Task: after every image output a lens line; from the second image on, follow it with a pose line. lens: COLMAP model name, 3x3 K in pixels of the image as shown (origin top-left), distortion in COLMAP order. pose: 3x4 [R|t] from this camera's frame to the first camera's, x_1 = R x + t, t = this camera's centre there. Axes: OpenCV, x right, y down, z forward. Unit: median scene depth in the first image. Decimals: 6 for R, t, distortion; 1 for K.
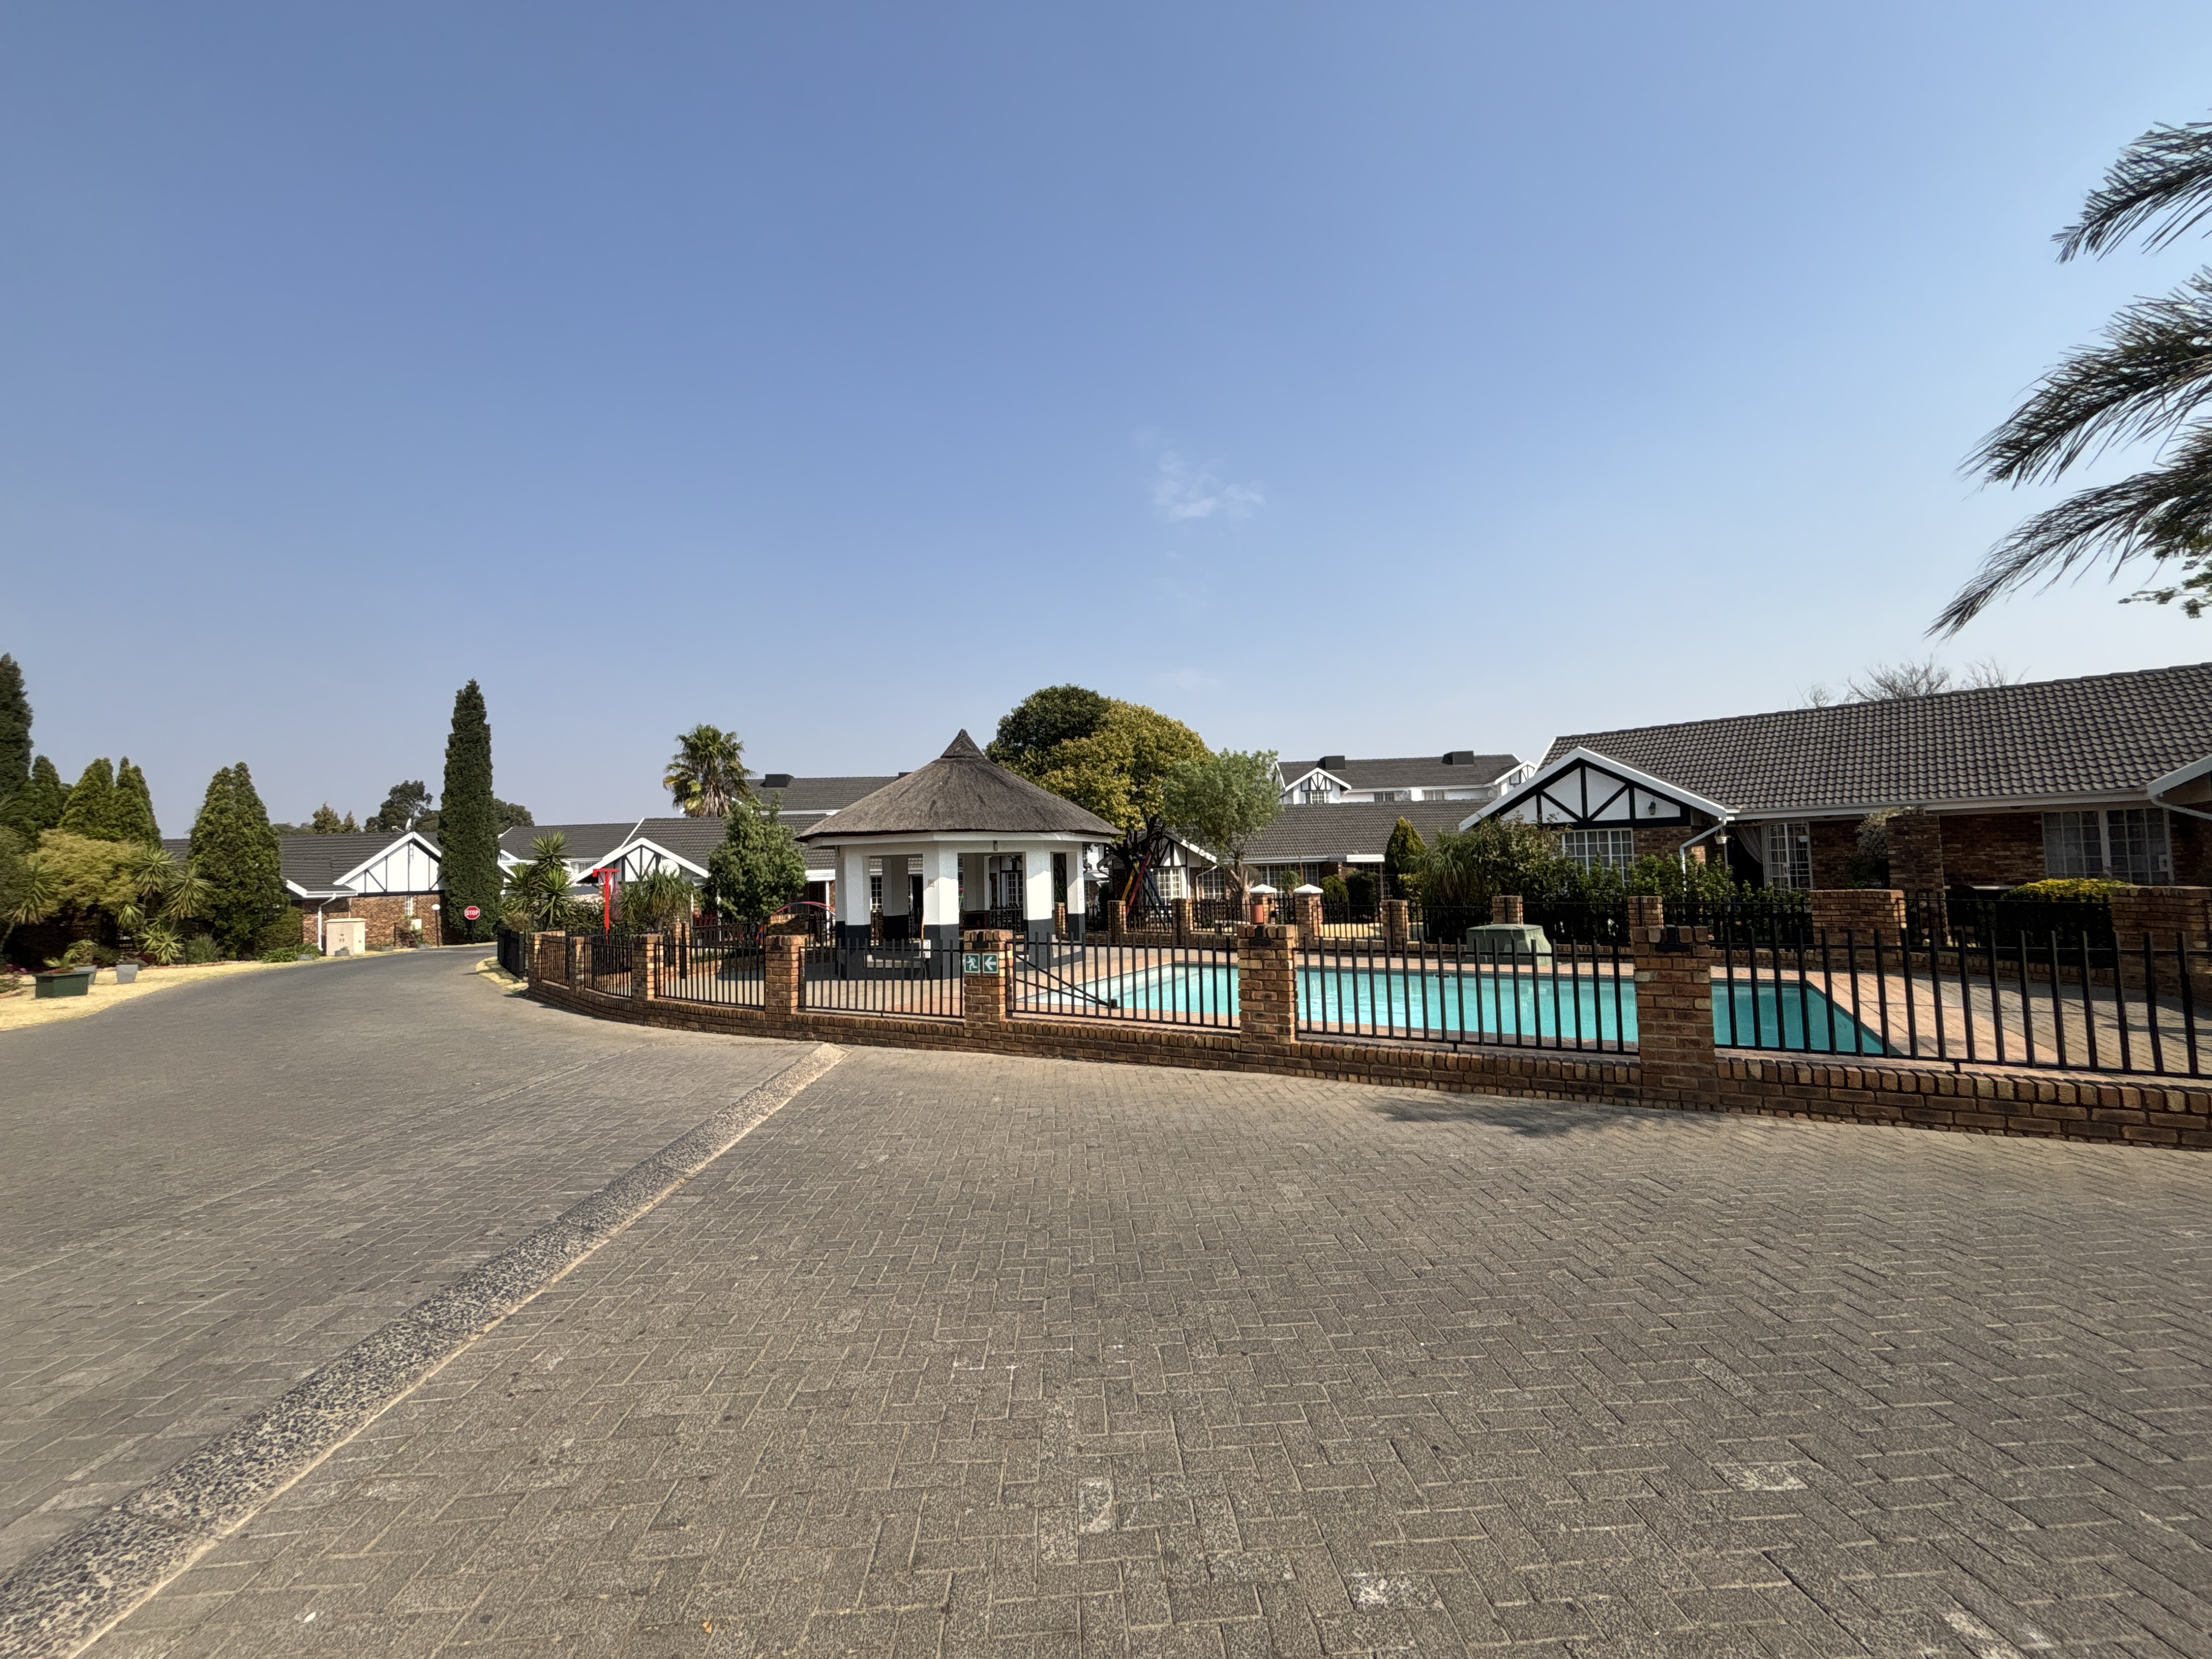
lens RADIAL K [[897.9, 0, 1108.7], [0, 897.9, 826.3], [0, 0, 1]] dist [0.001107, -0.000202]
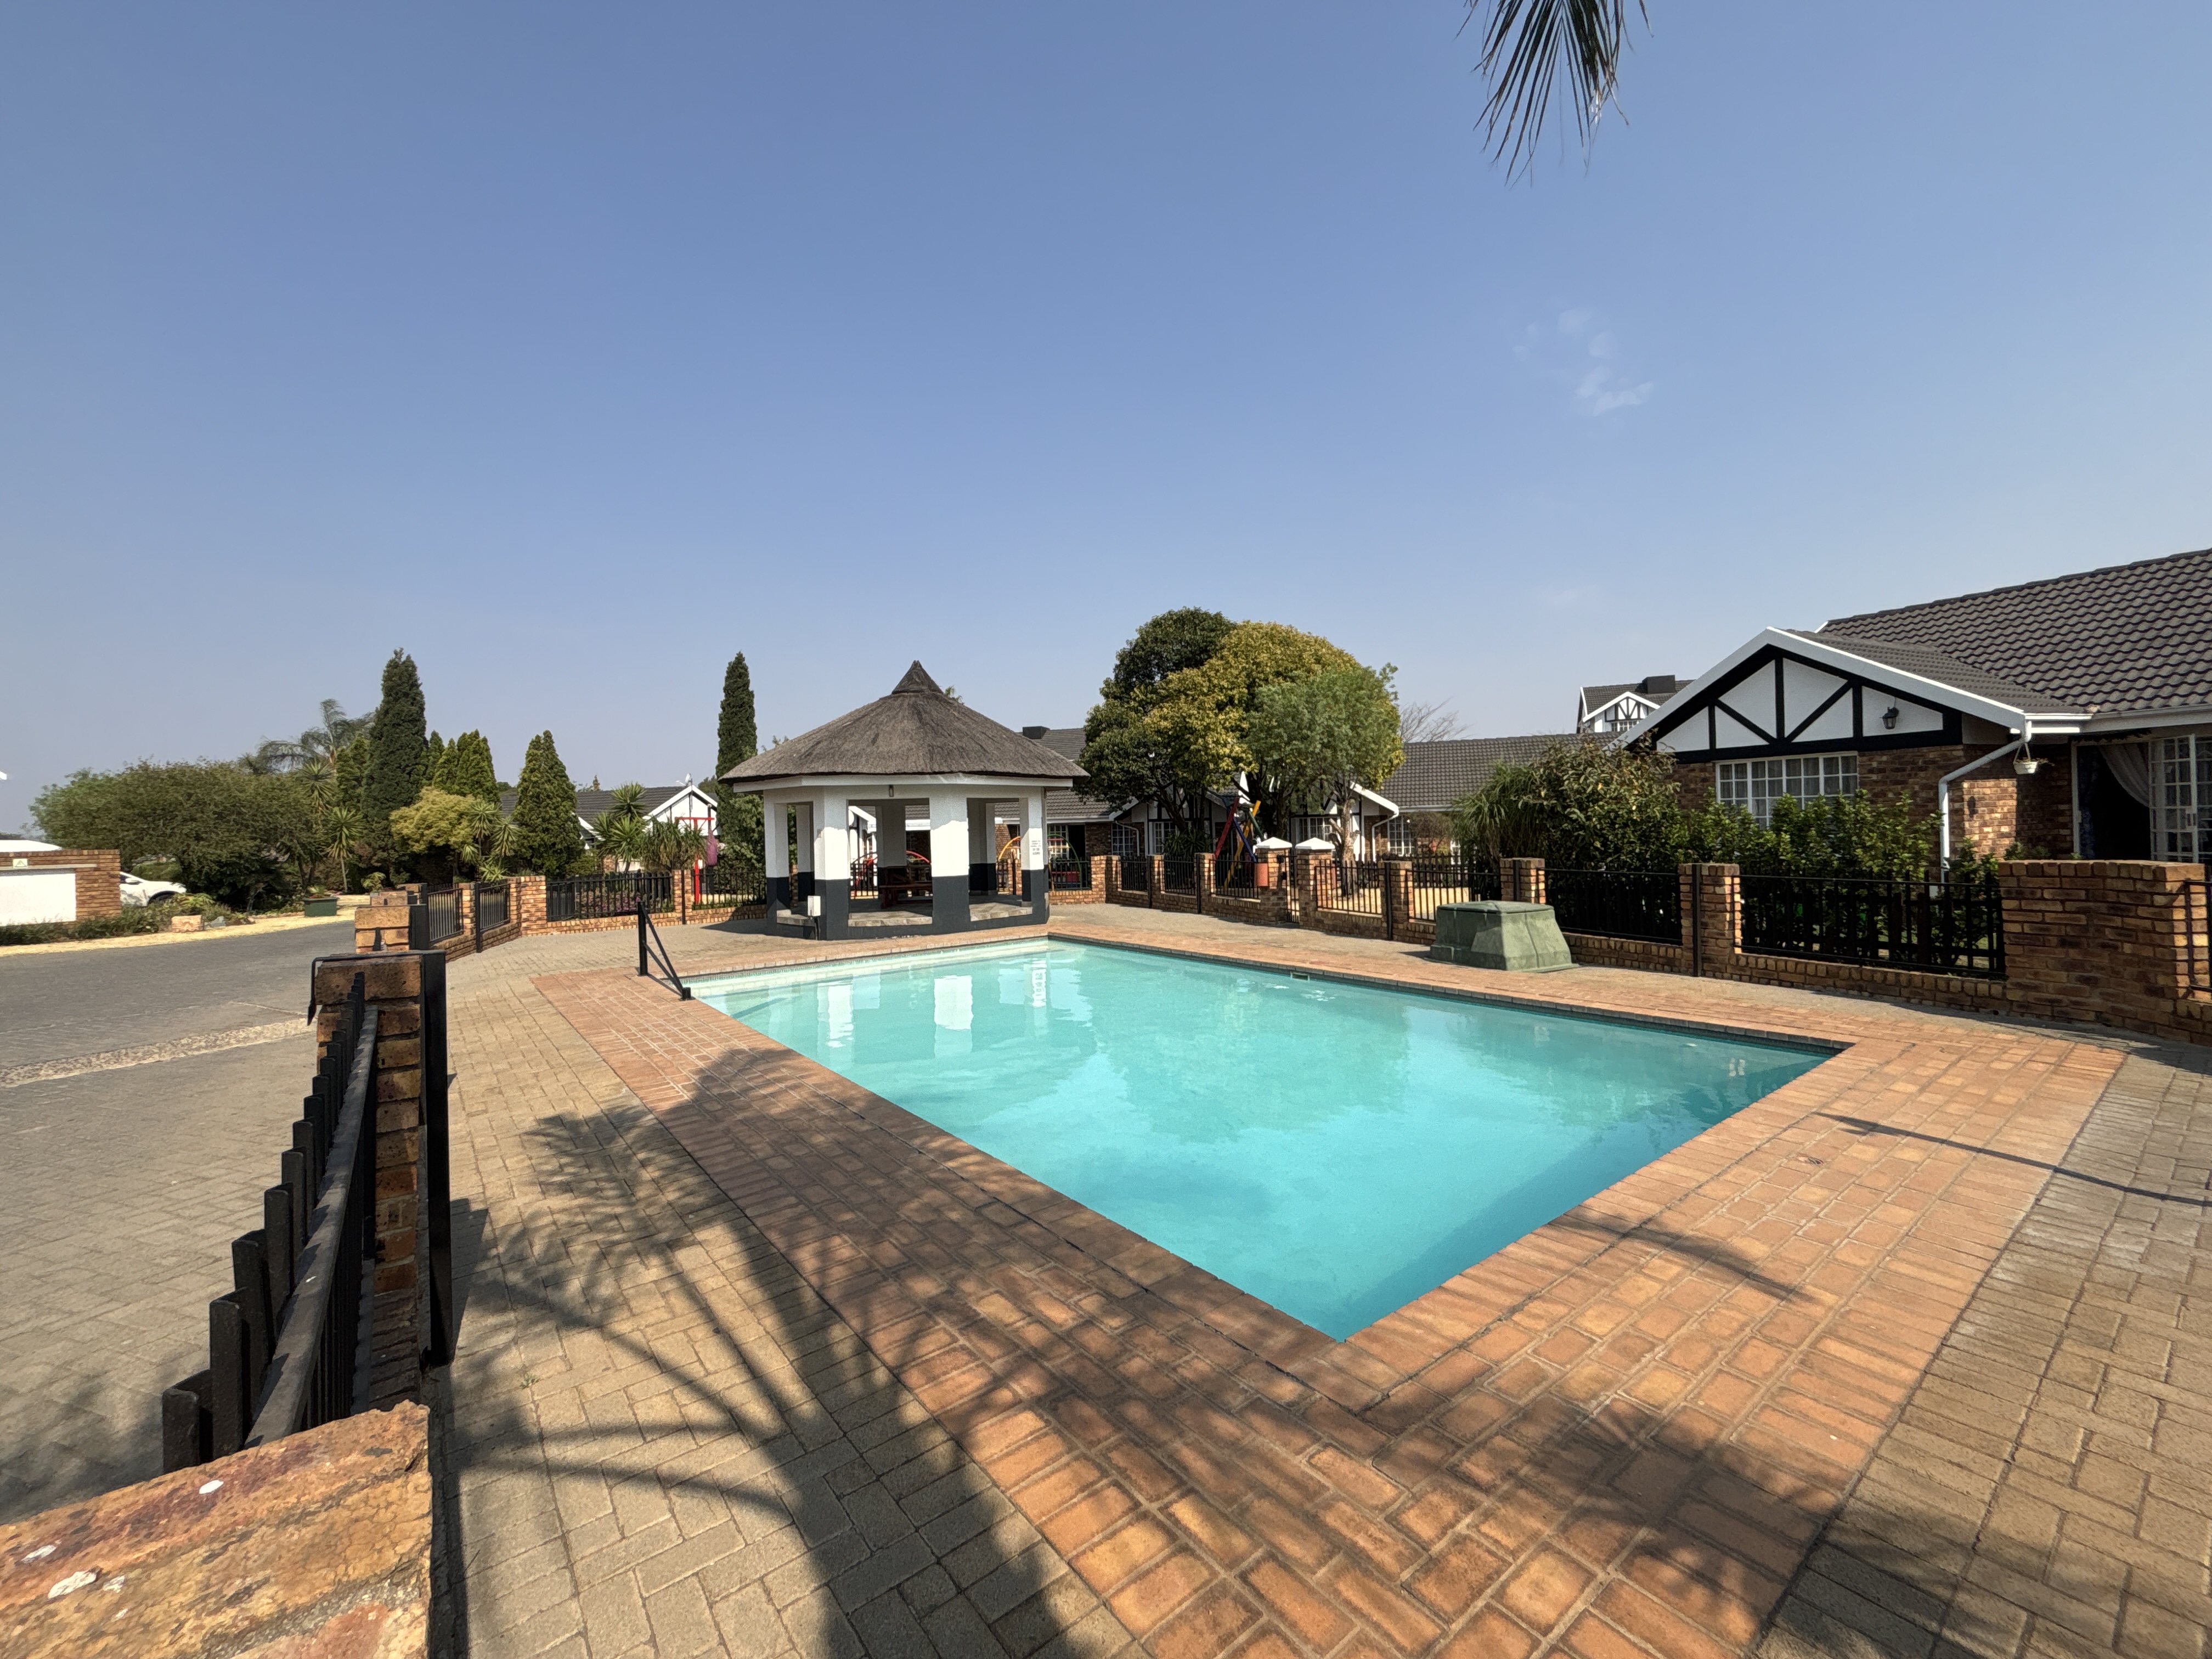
lens RADIAL K [[897.9, 0, 1103.9], [0, 897.9, 823.4], [0, 0, 1]] dist [0.001107, -0.000202]
pose [[0.924538, 0.003056, -0.381077, 0.323207], [0.017518, 0.998570, 0.050507, 0.010328], [0.380686, -0.053371, 0.923163, 0.217289]]
